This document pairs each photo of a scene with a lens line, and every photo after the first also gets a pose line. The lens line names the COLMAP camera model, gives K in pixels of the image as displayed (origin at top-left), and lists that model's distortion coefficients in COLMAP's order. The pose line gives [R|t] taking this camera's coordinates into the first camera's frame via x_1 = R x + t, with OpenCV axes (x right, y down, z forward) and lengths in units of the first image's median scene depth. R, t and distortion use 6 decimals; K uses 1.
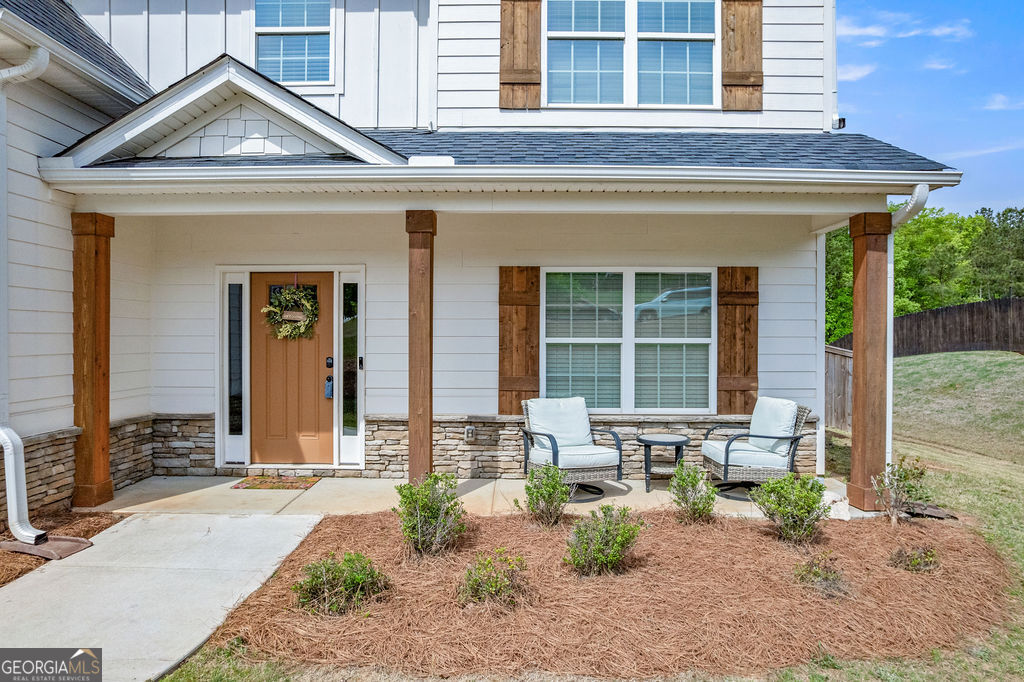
lens RADIAL K [[658.6, 0, 510.8], [0, 658.6, 337.8], [0, 0, 1]] dist [-0.060726, 0.038056]
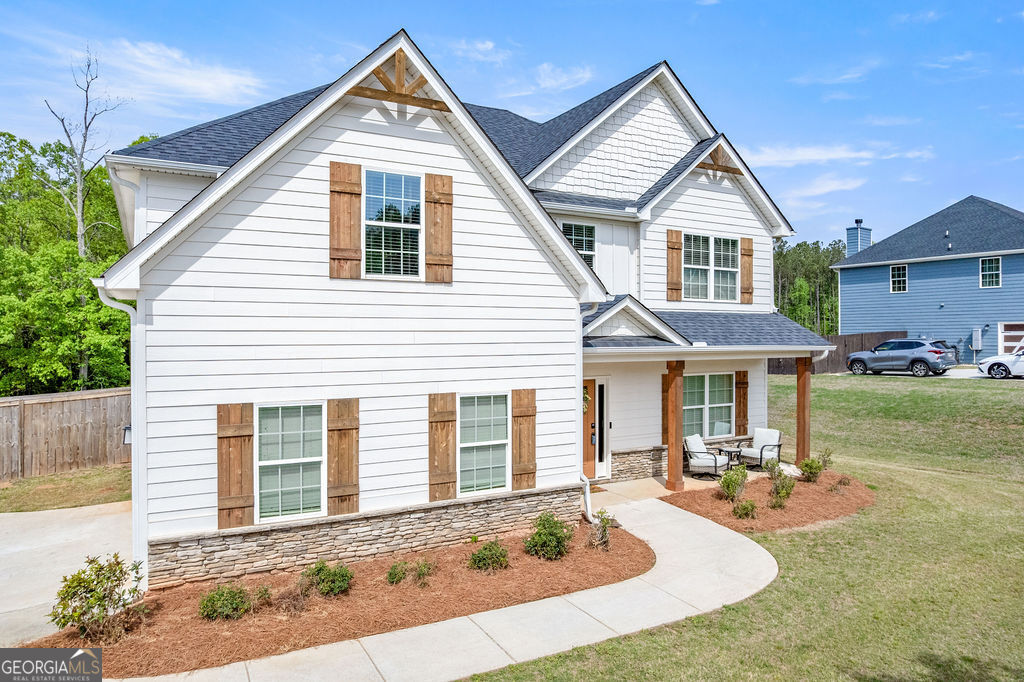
lens RADIAL K [[658.6, 0, 510.8], [0, 658.6, 337.8], [0, 0, 1]] dist [-0.060726, 0.038056]
pose [[0.866345, -0.005075, 0.499421, -1.490867], [0.004525, 0.999987, 0.002312, -0.233507], [-0.499426, 0.000257, 0.866357, -0.575065]]
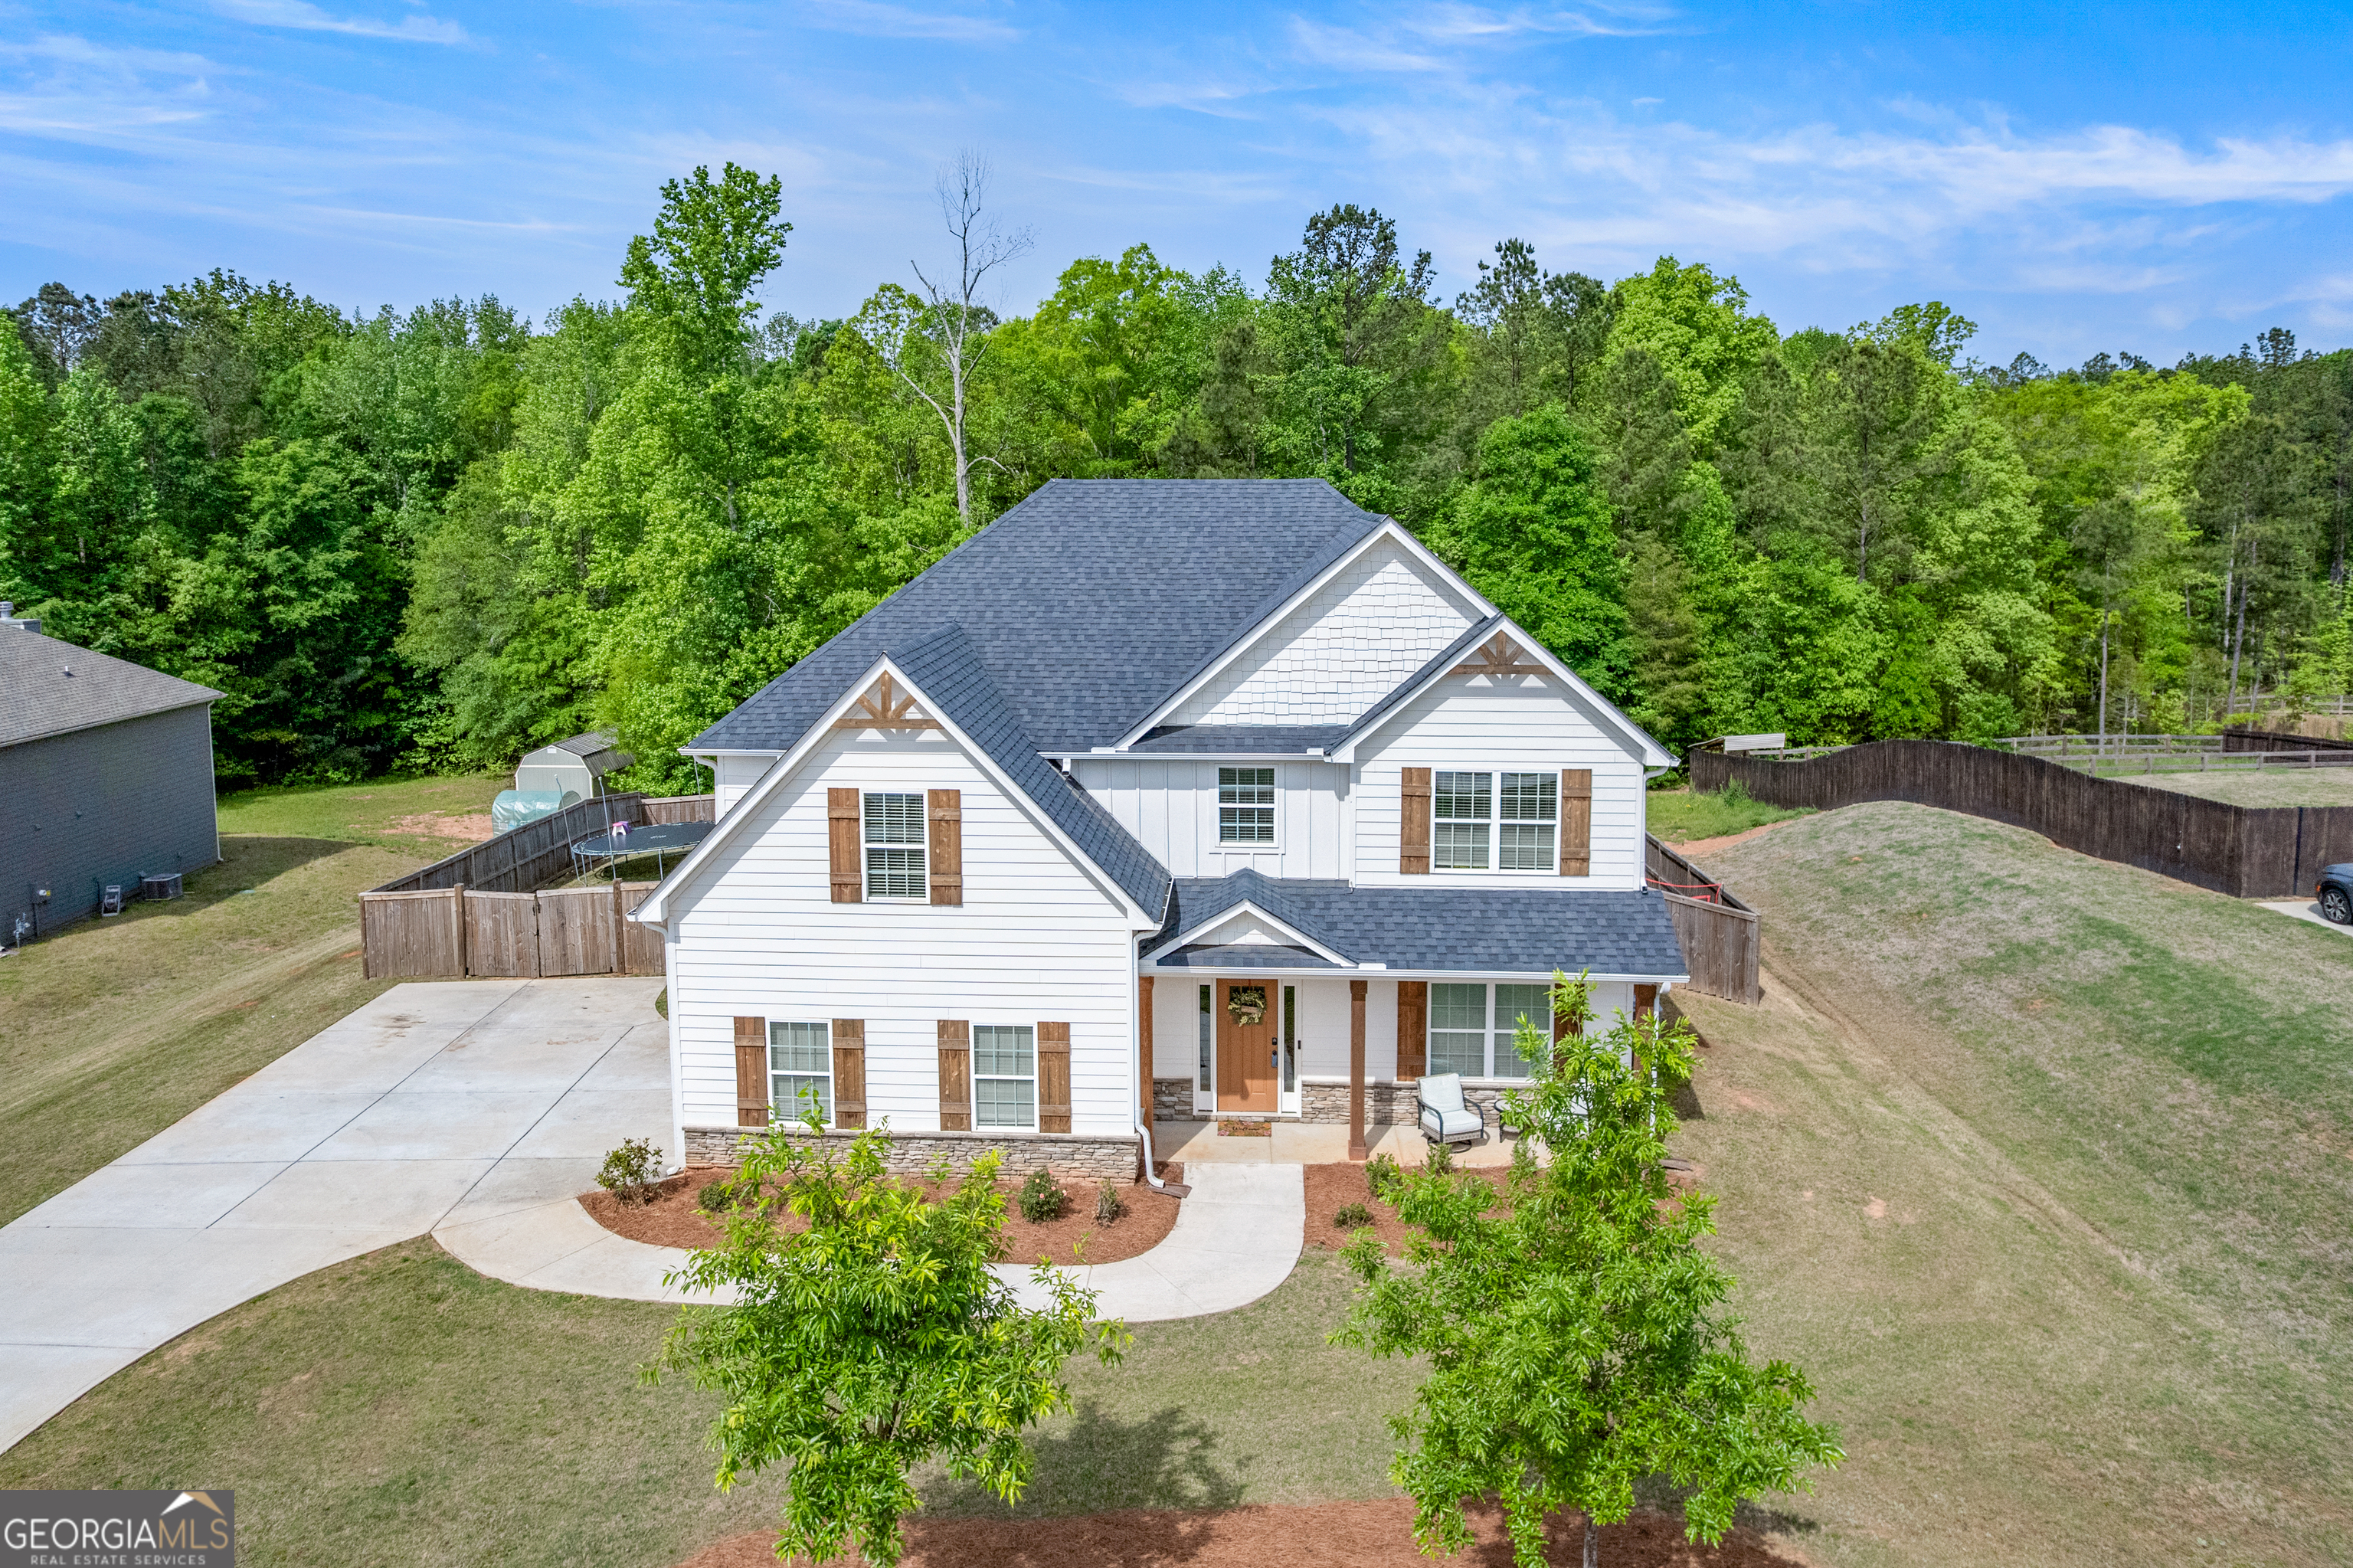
lens RADIAL K [[1545.1, 0, 1166.2], [0, 1545.1, 646.0], [0, 0, 1]] dist [-0.022225, -0.001193]
pose [[0.999109, -0.001361, -0.042182, -0.372984], [0.005305, 0.995602, 0.093530, -1.130543], [0.041870, -0.093671, 0.994722, -2.239256]]
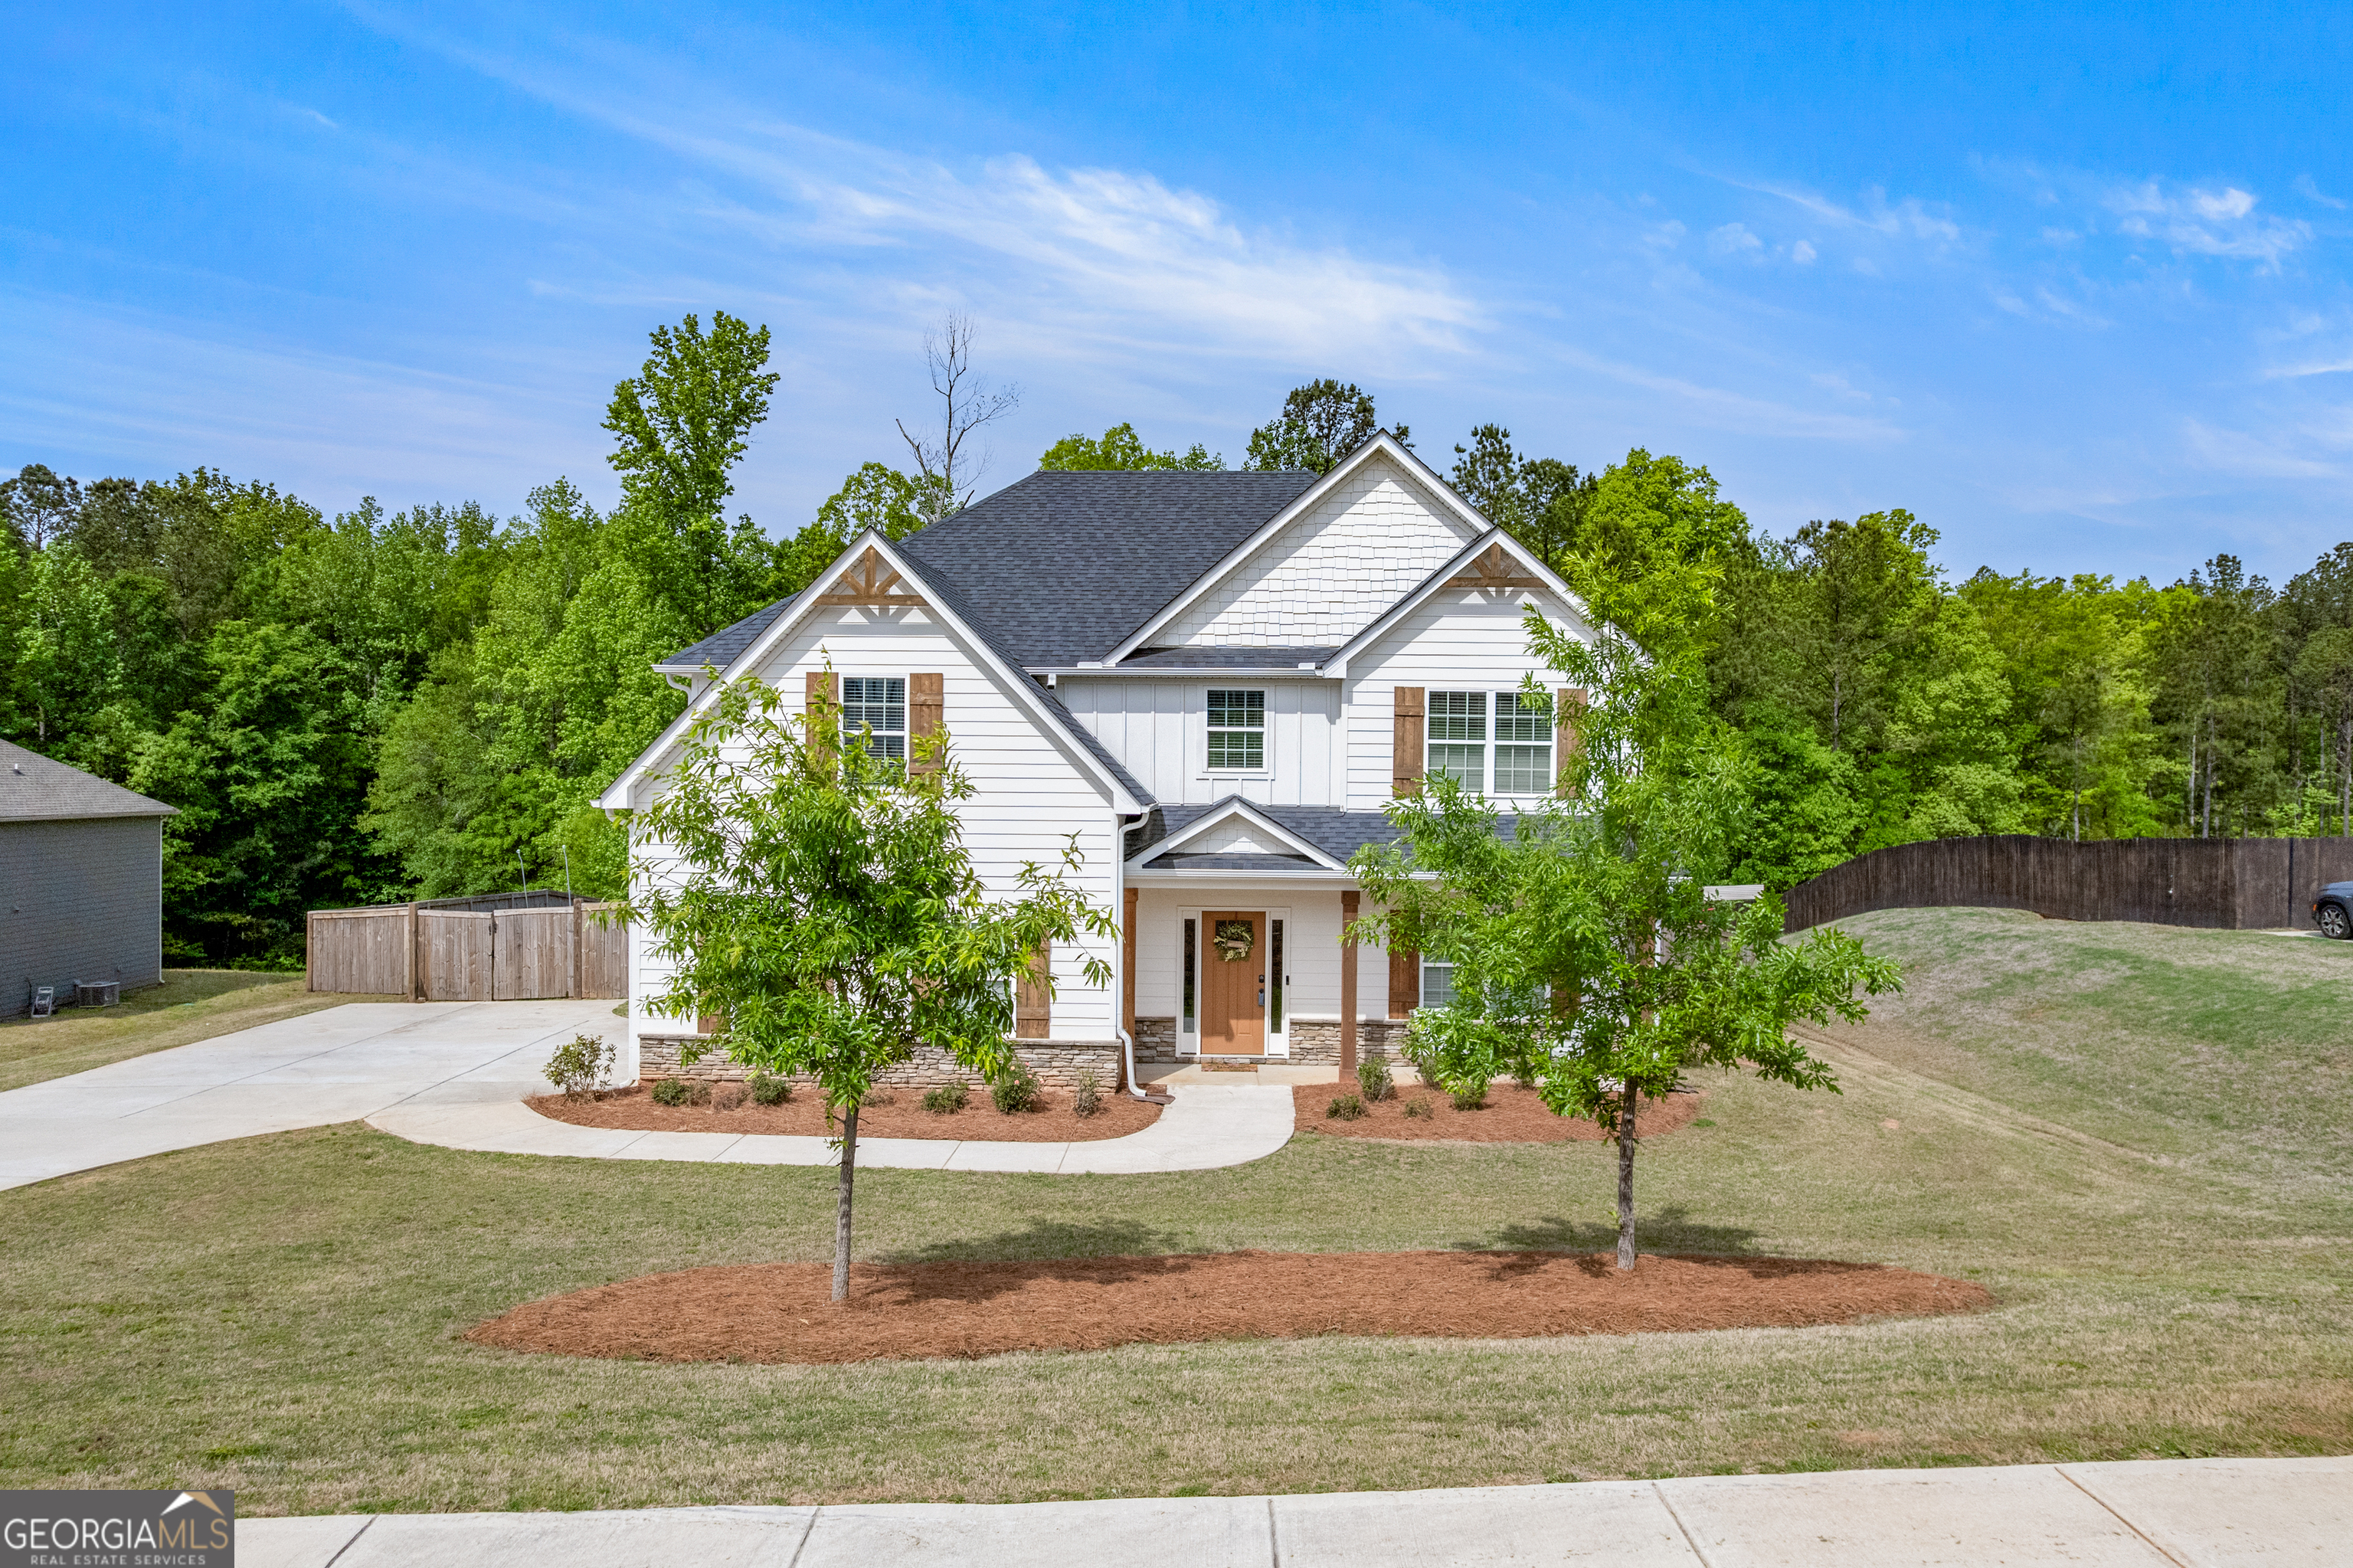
lens RADIAL K [[1549.2, 0, 1176.5], [0, 1549.2, 784.0], [0, 0, 1]] dist [-0.031881, 0.001600]
pose [[0.999800, 0.008394, -0.018151, -0.404957], [-0.008336, 0.999960, 0.003290, -0.378058], [0.018178, -0.003138, 0.999830, -2.216021]]
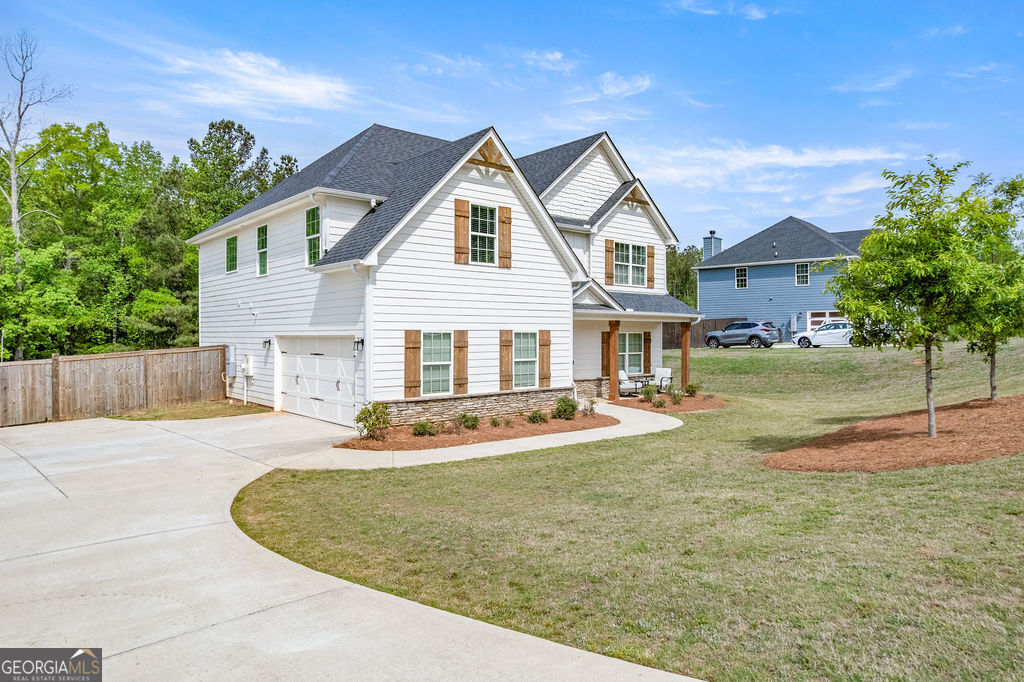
lens RADIAL K [[656.5, 0, 511.1], [0, 656.5, 337.1], [0, 0, 1]] dist [-0.081390, 0.078815]
pose [[0.750019, -0.005590, 0.661393, -2.536581], [0.003263, 0.999983, 0.004752, -0.098451], [-0.661408, -0.001406, 0.750025, -1.157743]]
